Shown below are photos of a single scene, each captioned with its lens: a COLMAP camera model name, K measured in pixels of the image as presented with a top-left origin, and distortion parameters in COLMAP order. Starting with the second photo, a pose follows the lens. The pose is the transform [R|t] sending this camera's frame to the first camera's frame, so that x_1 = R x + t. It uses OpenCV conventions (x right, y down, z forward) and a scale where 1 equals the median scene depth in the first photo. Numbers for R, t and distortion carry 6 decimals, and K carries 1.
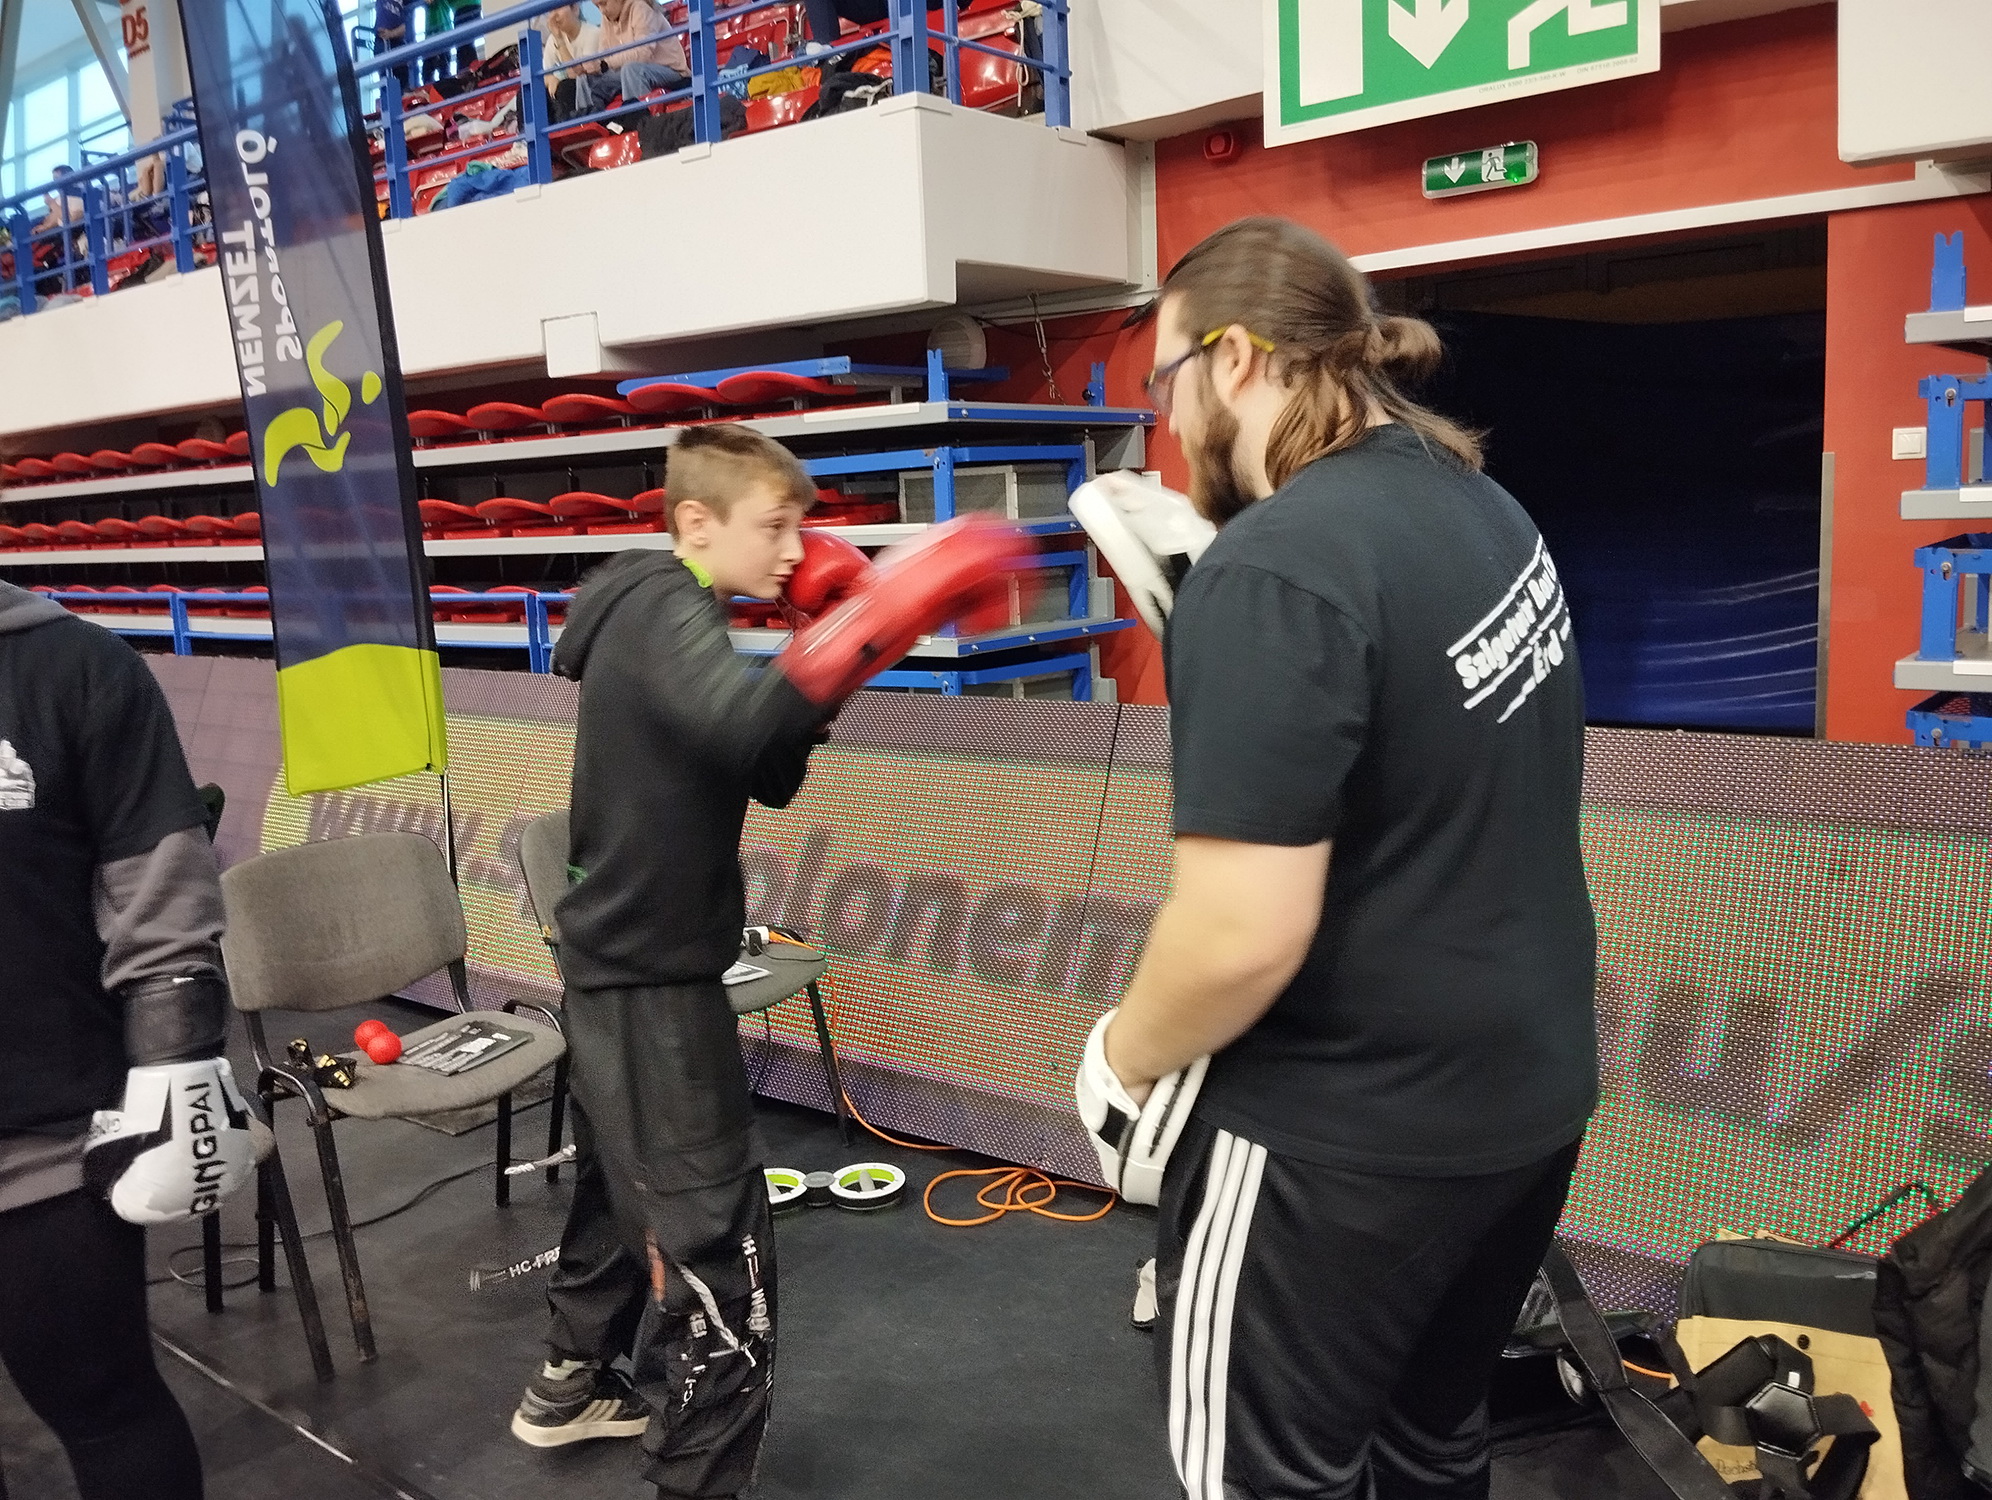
lens RADIAL K [[1662.0, 0, 996.0], [0, 1662.0, 750.0], [0, 0, 1]] dist [-0.045538, -0.017527]
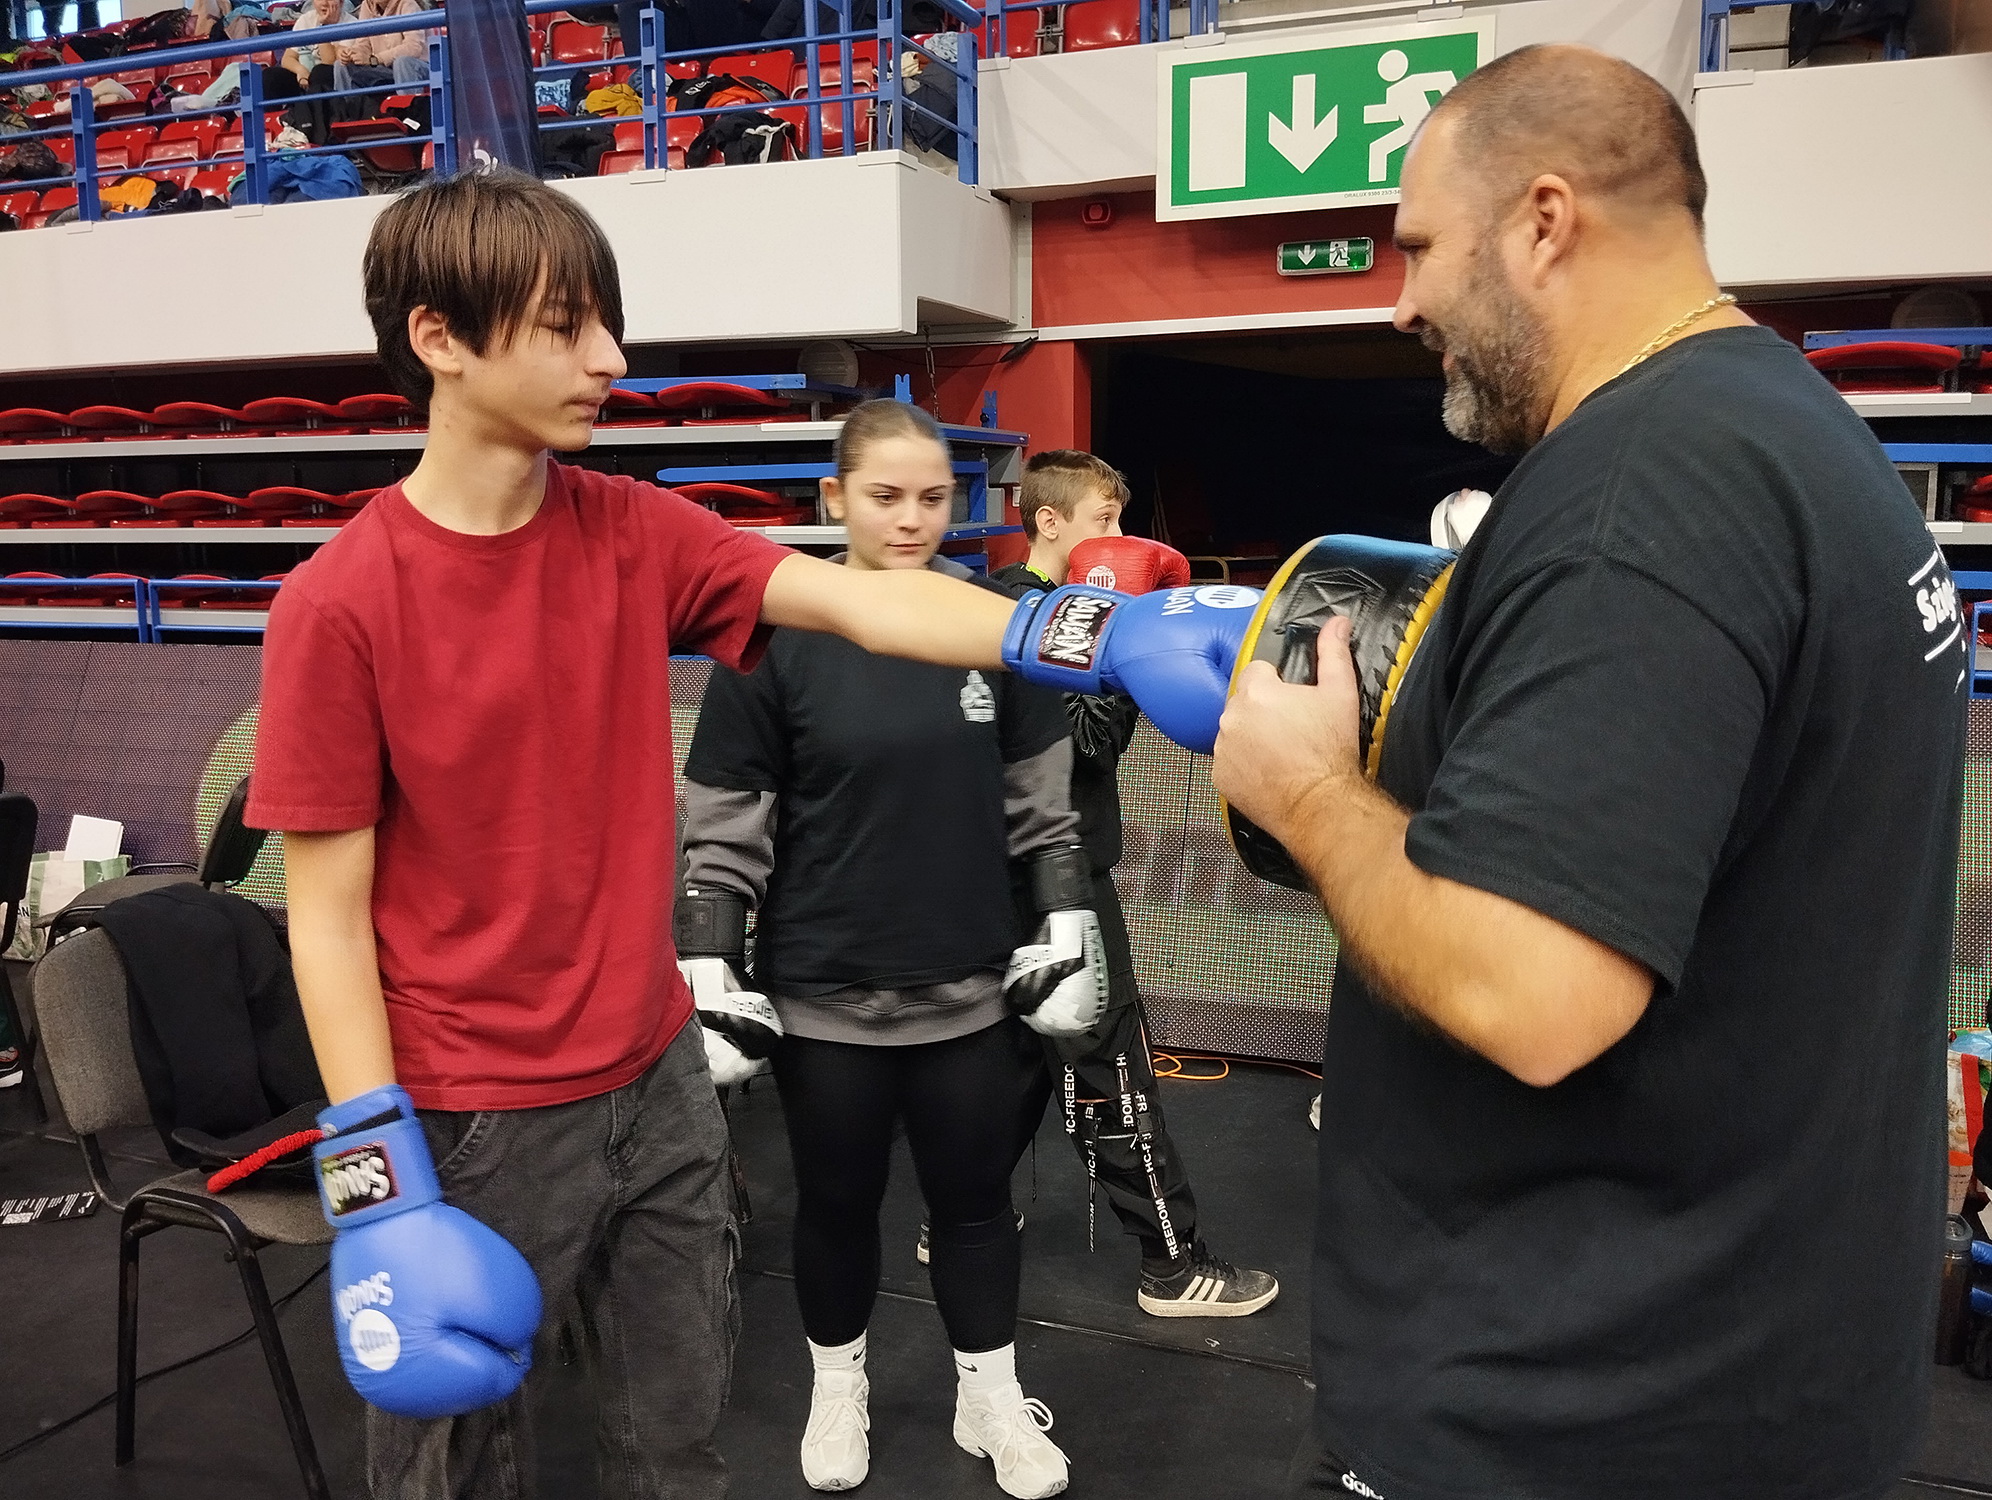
lens RADIAL K [[1662.0, 0, 996.0], [0, 1662.0, 750.0], [0, 0, 1]] dist [-0.045538, -0.017527]
pose [[0.939309, -0.018278, 0.342585, -0.371035], [0.020654, 0.999781, -0.003286, 0.022583], [-0.342450, 0.010162, 0.939481, -0.092017]]
